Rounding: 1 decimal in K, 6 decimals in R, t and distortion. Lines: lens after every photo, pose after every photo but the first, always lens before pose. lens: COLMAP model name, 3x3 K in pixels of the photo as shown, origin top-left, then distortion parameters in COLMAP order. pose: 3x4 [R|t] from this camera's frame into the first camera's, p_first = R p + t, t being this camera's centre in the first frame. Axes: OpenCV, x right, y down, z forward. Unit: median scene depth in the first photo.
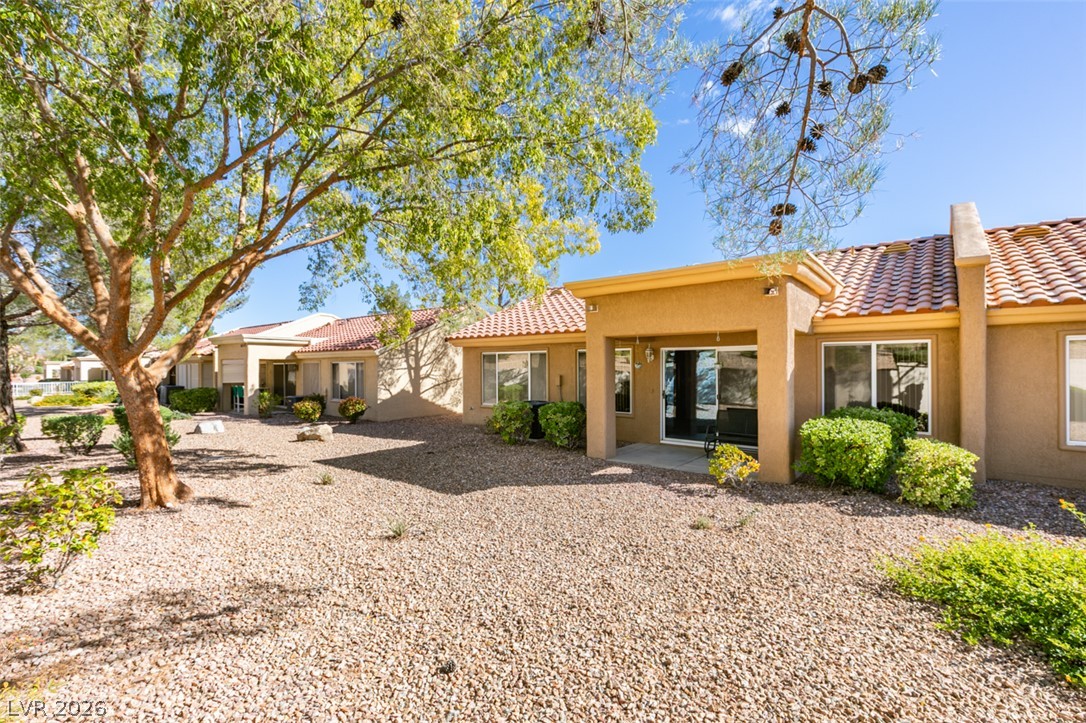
lens RADIAL K [[484.1, 0, 530.9], [0, 484.1, 365.8], [0, 0, 1]] dist [-0.000321, -0.000211]
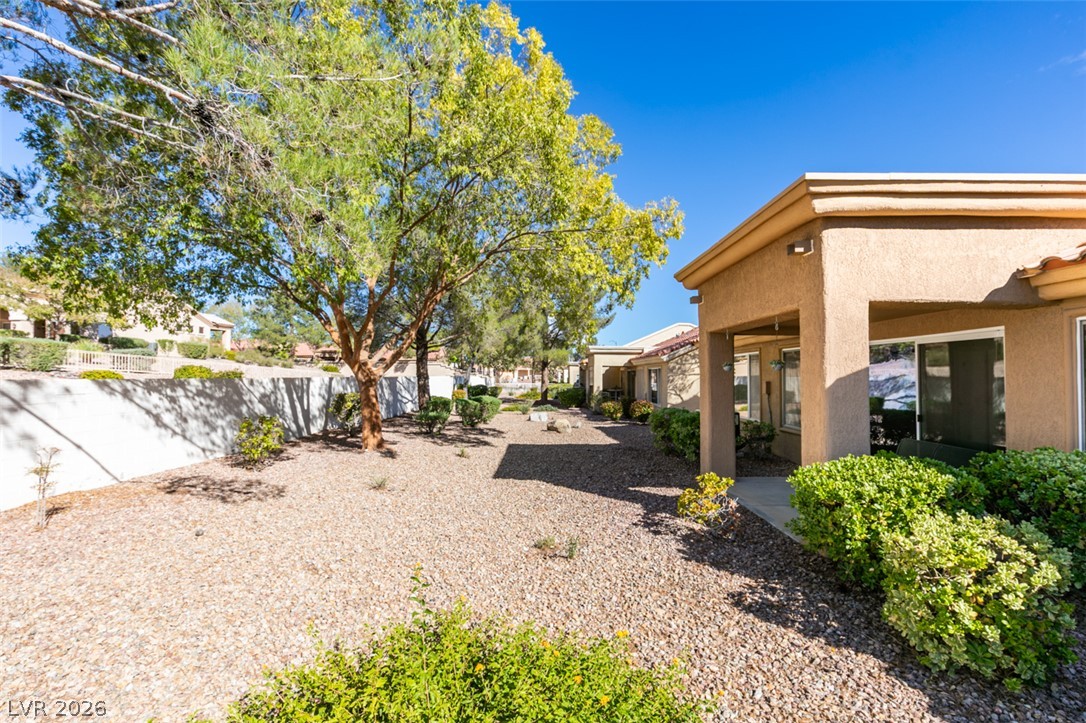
lens RADIAL K [[484.1, 0, 537.9], [0, 484.1, 361.9], [0, 0, 1]] dist [-0.000321, -0.000211]
pose [[0.628627, -0.015287, -0.777556, 0.417198], [-0.004403, 0.999721, -0.023215, 0.007235], [0.777694, 0.018017, 0.628385, 0.175242]]
